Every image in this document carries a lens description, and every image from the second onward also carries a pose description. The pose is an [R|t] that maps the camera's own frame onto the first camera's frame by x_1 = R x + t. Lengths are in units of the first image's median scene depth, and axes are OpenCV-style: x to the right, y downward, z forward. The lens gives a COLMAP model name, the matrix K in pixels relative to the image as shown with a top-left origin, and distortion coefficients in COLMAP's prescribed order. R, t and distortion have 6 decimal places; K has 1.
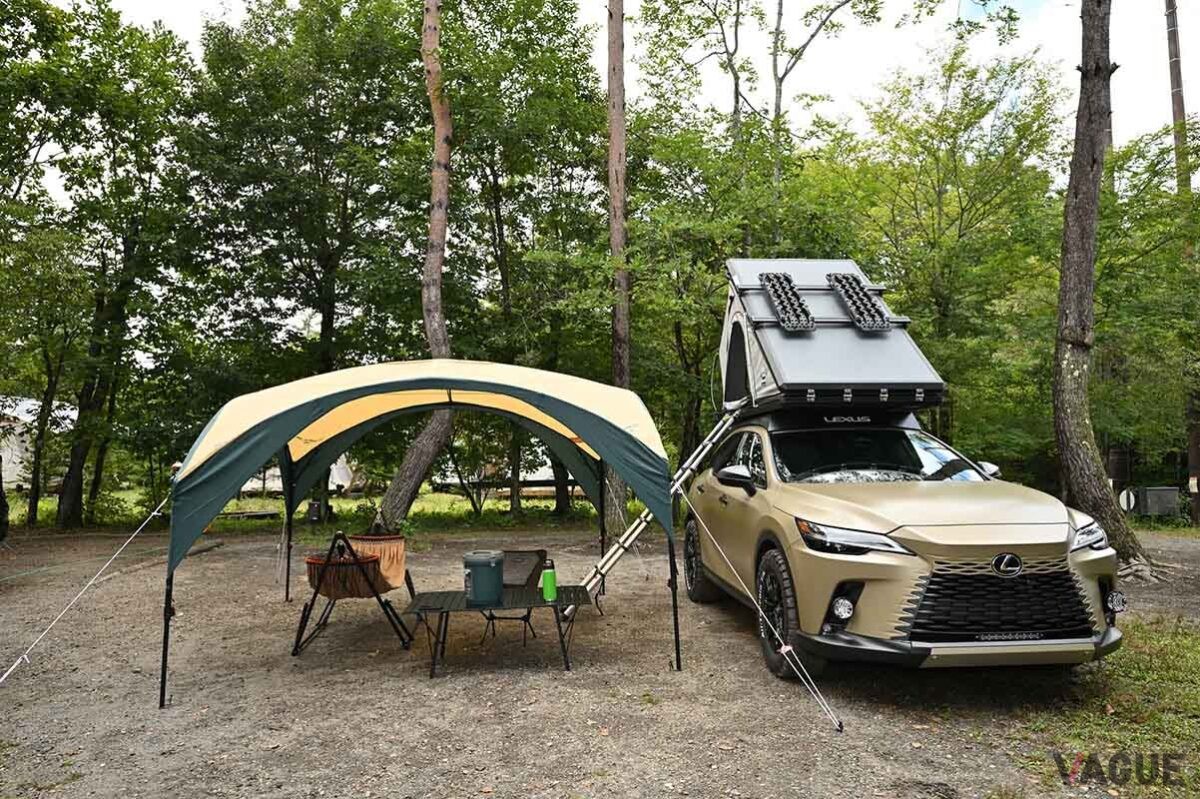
lens RADIAL K [[833.7, 0, 600.0], [0, 833.7, 399.5], [0, 0, 1]] dist [-0.000367, 0.003037]
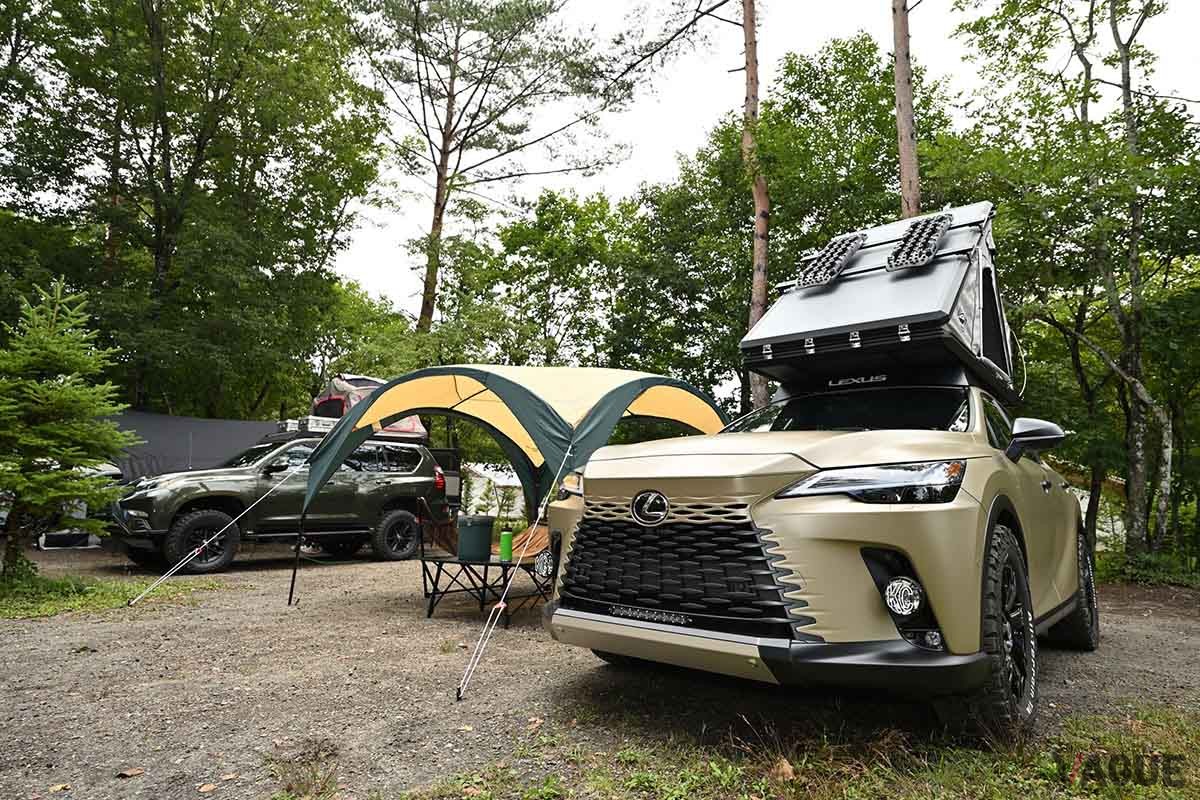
lens RADIAL K [[673.2, 0, 600.5], [0, 673.2, 373.7], [0, 0, 1]] dist [-0.002362, -0.000829]
pose [[0.731568, -0.107975, -0.673164, 0.660066], [0.007416, 0.988581, -0.150508, 0.134402], [0.681728, 0.105114, 0.724015, 0.434685]]
